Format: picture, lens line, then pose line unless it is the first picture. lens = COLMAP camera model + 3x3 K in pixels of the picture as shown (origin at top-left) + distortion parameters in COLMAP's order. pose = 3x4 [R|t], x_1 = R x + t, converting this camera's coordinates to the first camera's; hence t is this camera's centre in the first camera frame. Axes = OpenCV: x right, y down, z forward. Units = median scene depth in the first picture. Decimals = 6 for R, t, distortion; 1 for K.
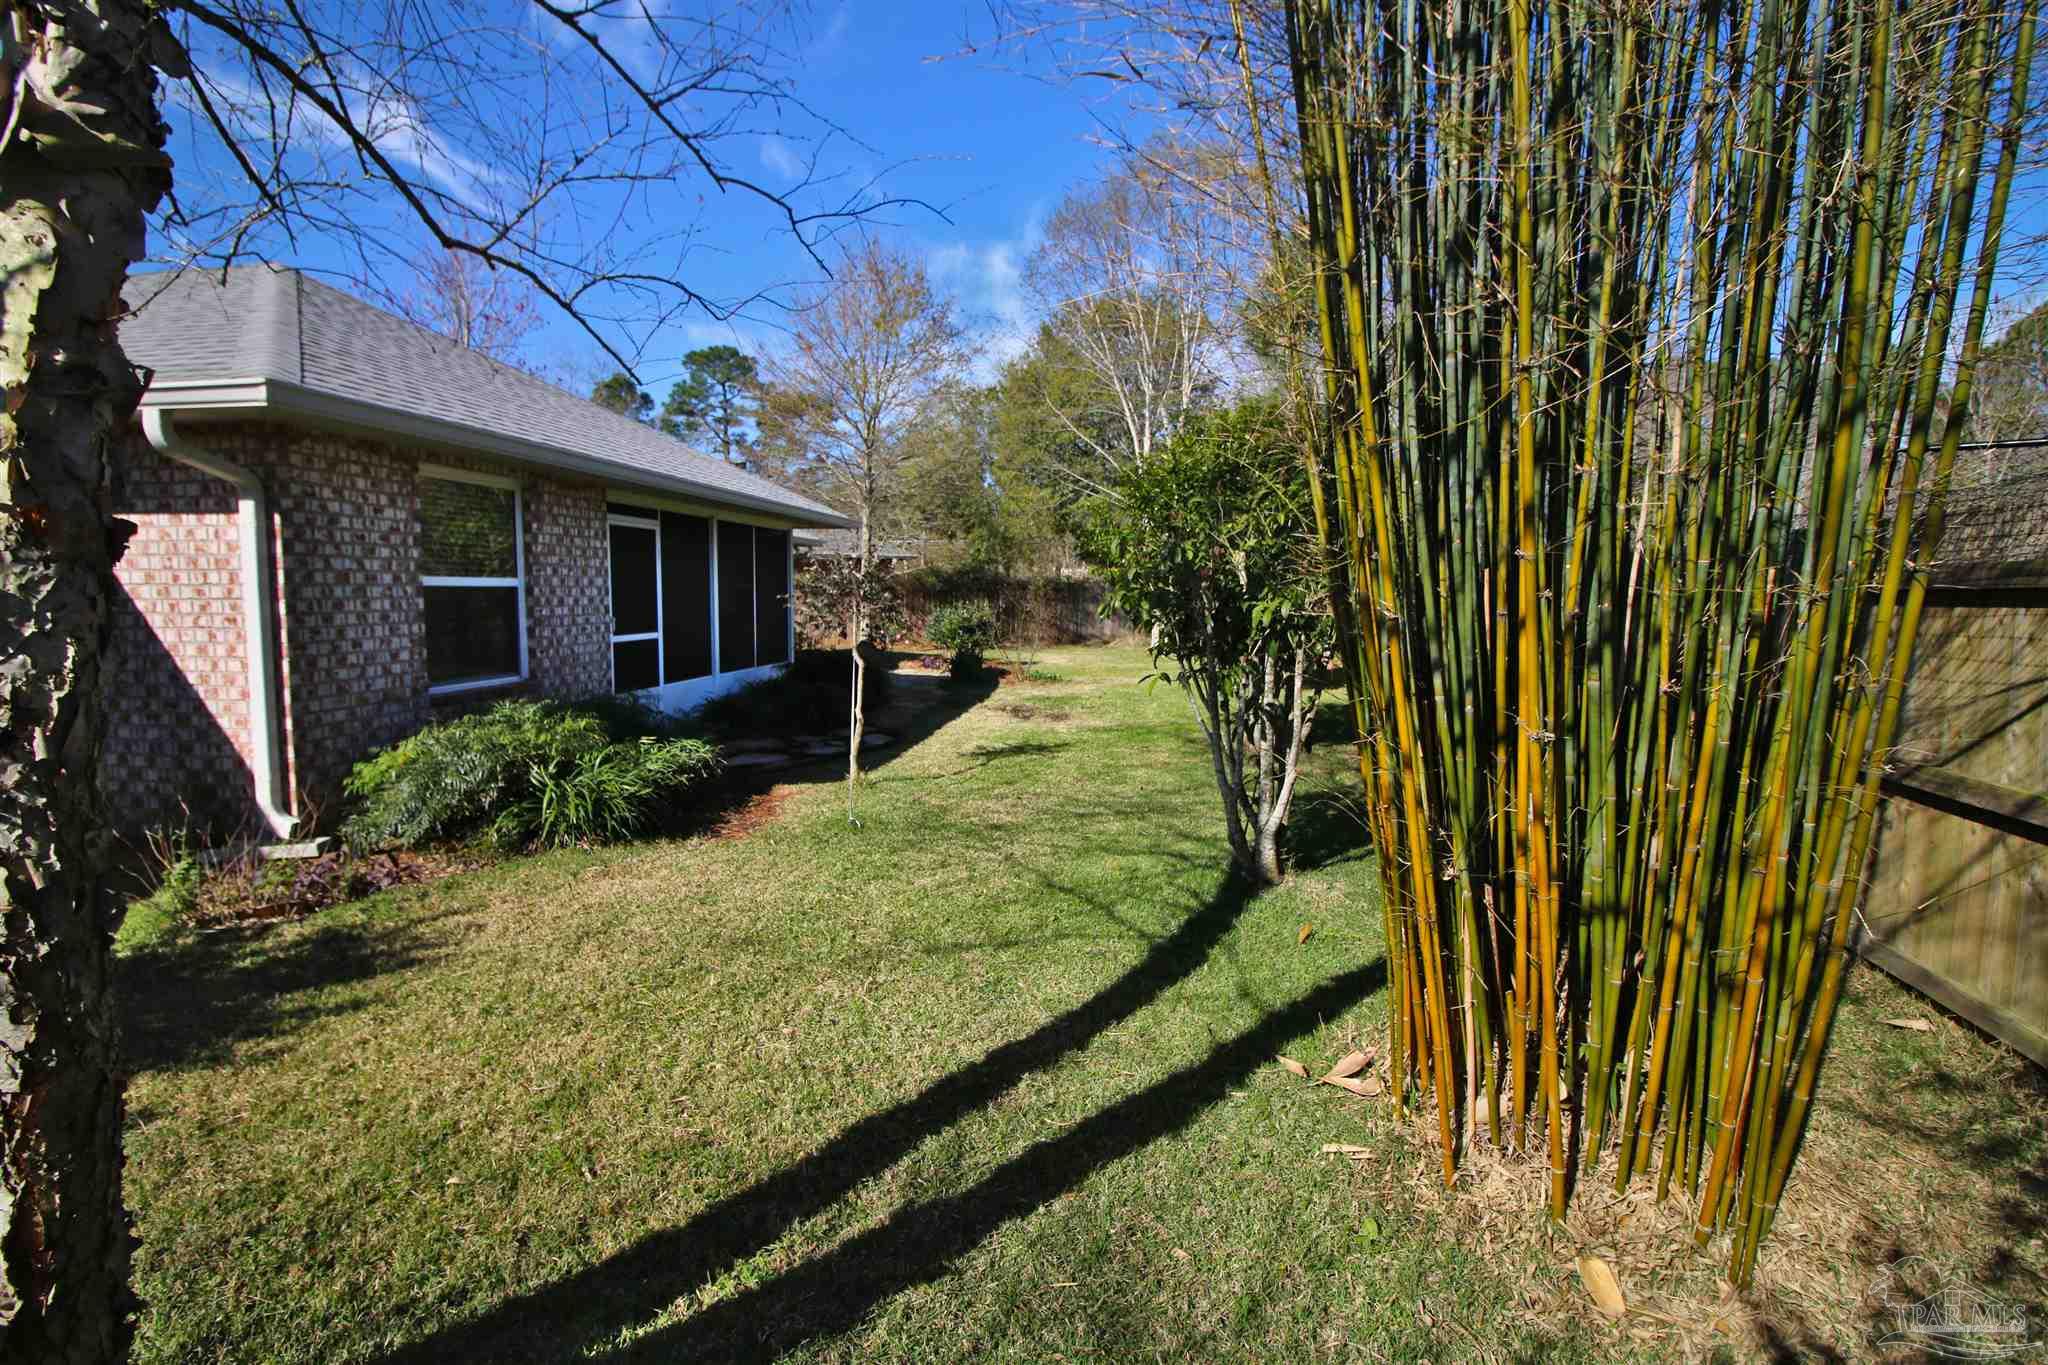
lens RADIAL K [[941.4, 0, 1023.3], [0, 941.4, 689.9], [0, 0, 1]] dist [-0.003047, -0.009069]
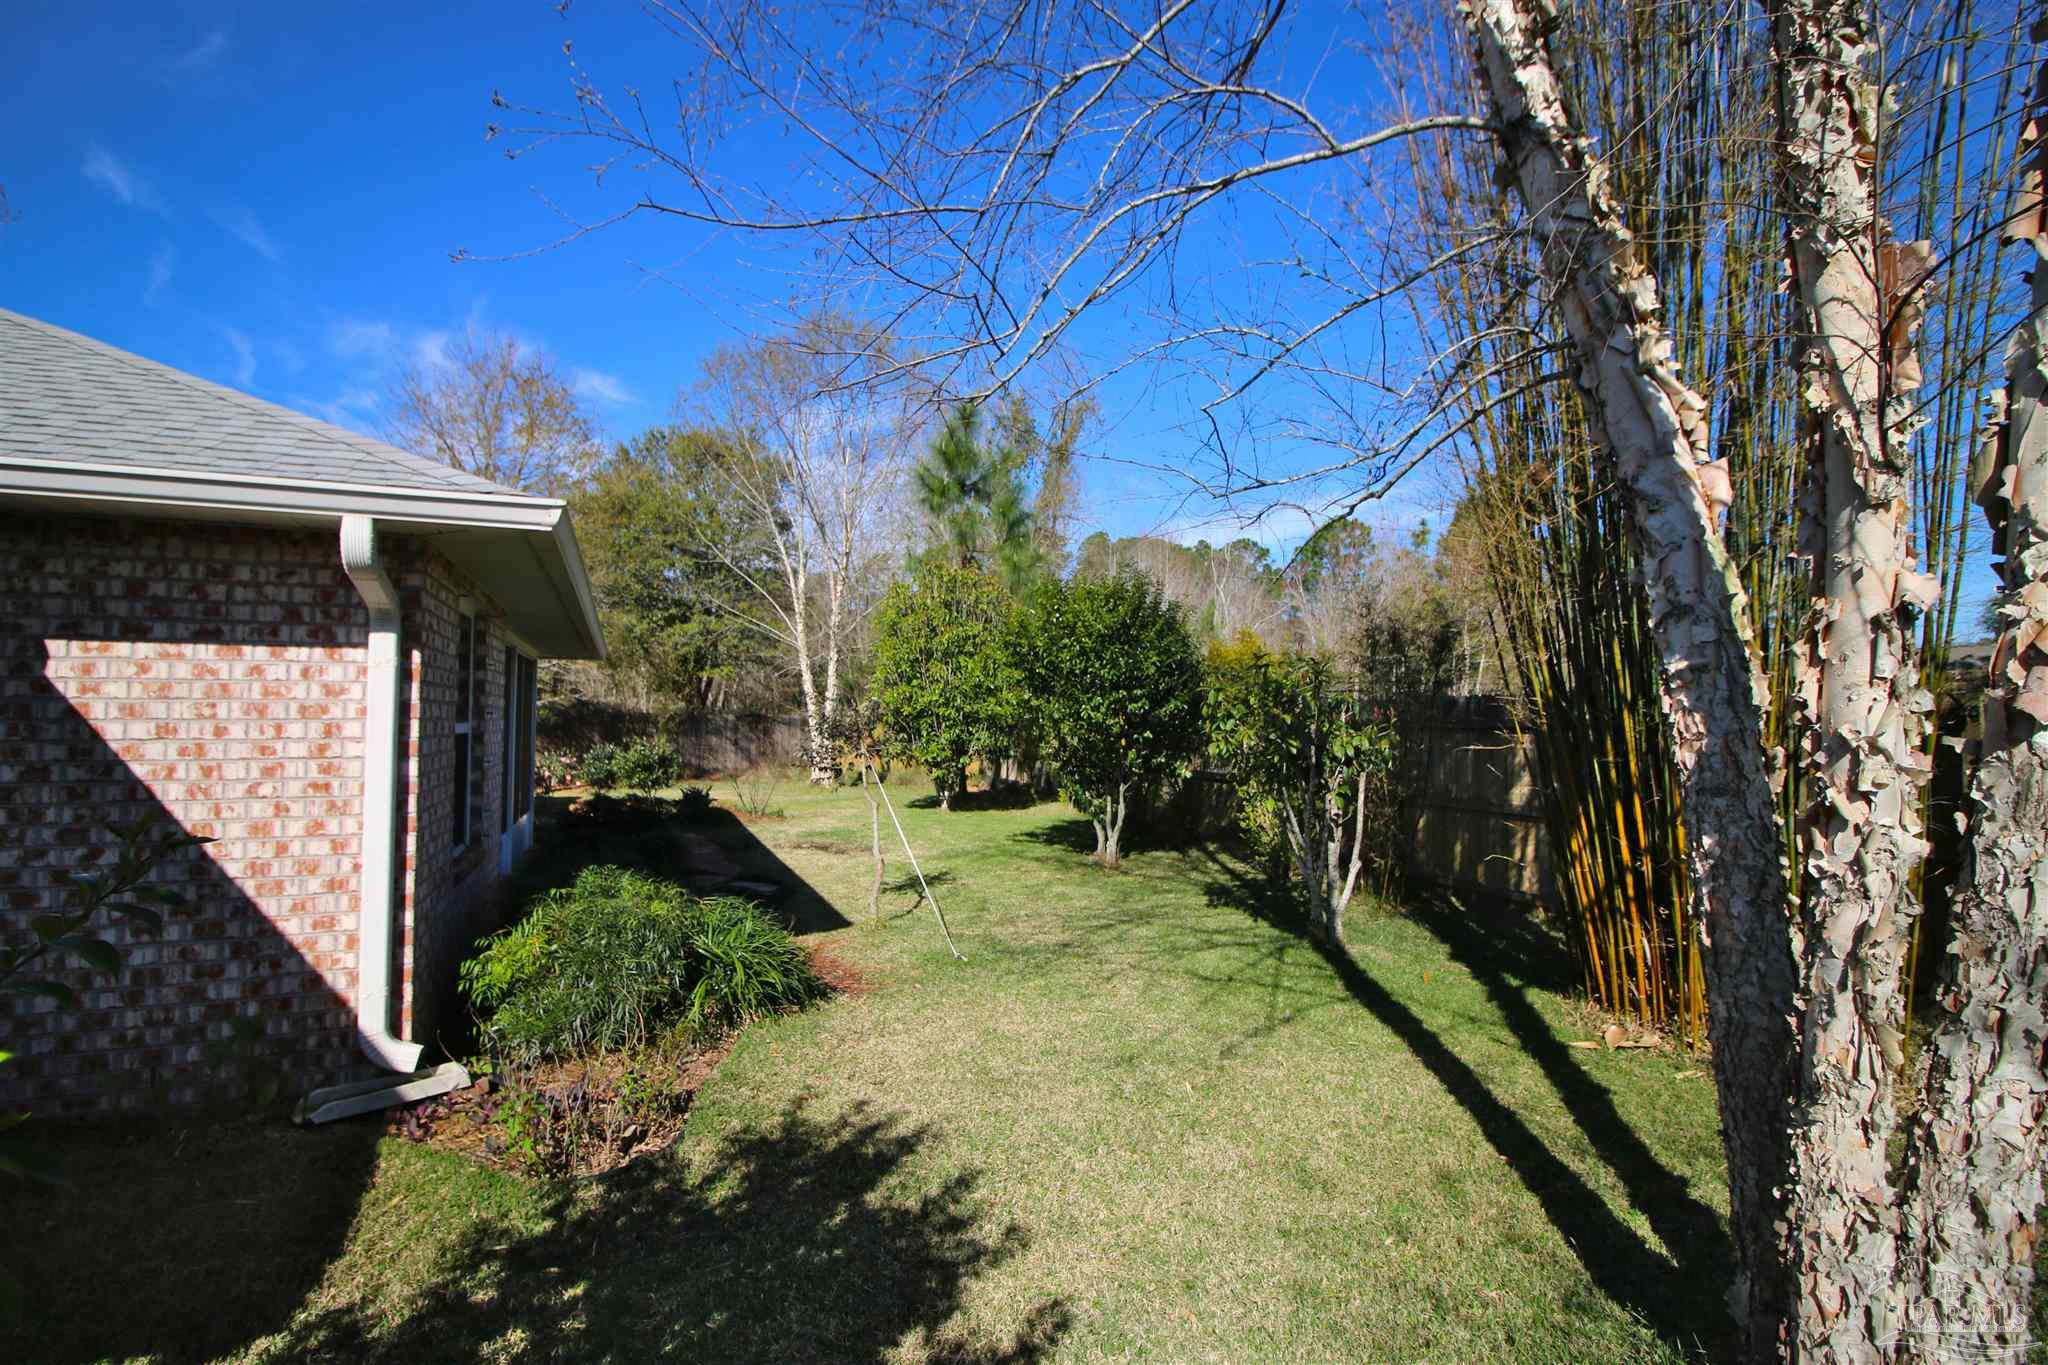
lens RADIAL K [[941.4, 0, 1018.9], [0, 941.4, 682.9], [0, 0, 1]] dist [-0.003047, -0.009069]
pose [[0.857591, 0.011501, 0.514203, -0.753922], [0.061923, 0.990169, -0.125424, -0.027476], [-0.510590, 0.139403, 0.848448, 0.060327]]
